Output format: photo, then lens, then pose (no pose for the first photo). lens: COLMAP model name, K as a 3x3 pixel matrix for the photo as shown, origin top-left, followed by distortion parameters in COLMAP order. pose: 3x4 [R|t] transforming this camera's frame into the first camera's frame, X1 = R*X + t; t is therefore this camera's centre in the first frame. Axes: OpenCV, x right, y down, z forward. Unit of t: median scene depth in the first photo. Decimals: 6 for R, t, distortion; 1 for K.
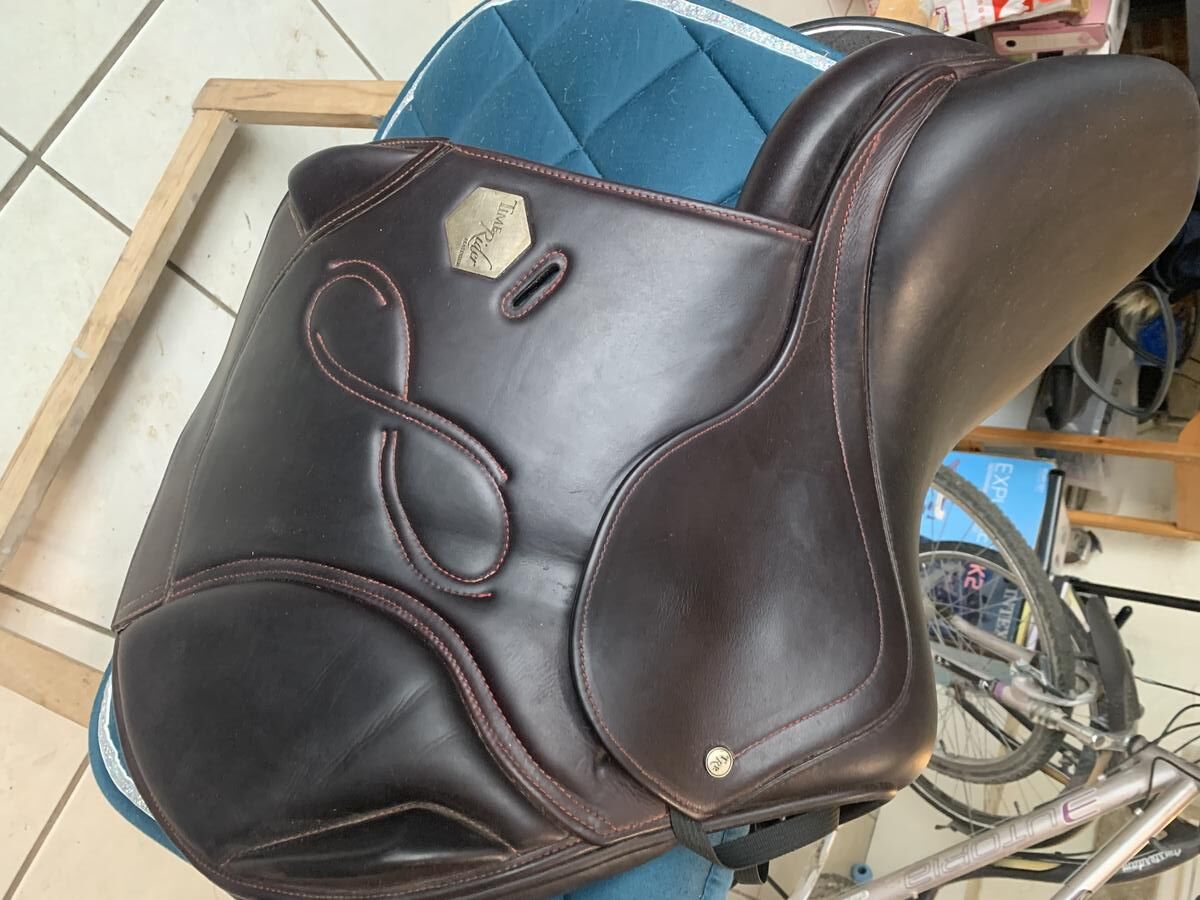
lens RADIAL K [[928.1, 0, 600.0], [0, 928.1, 450.0], [0, 0, 1]] dist [0.005940, -0.002437]
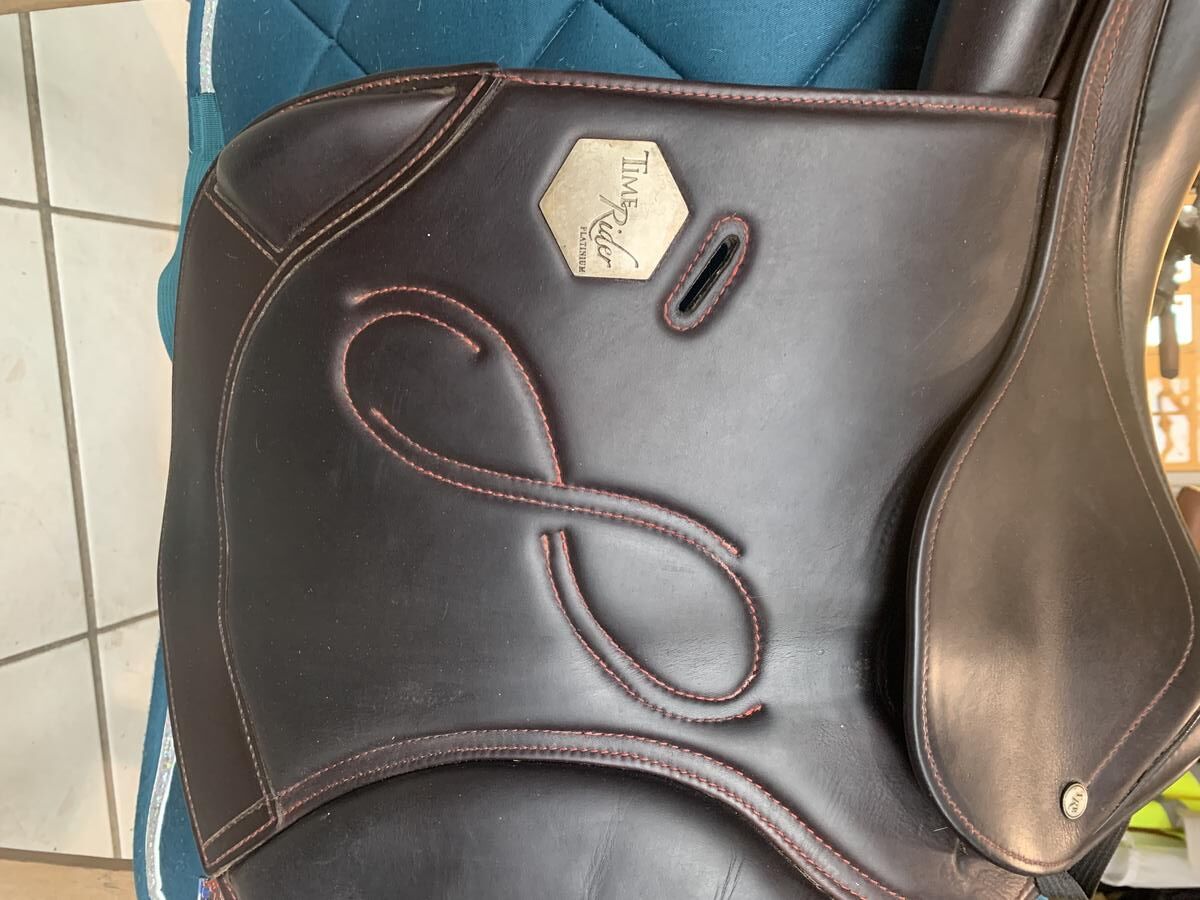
lens RADIAL K [[928.1, 0, 600.0], [0, 928.1, 450.0], [0, 0, 1]] dist [0.005940, -0.002437]
pose [[0.944822, -0.286135, 0.159491, -0.283487], [0.238111, 0.934241, 0.265511, -0.253285], [-0.224976, -0.212884, 0.950824, 0.349026]]
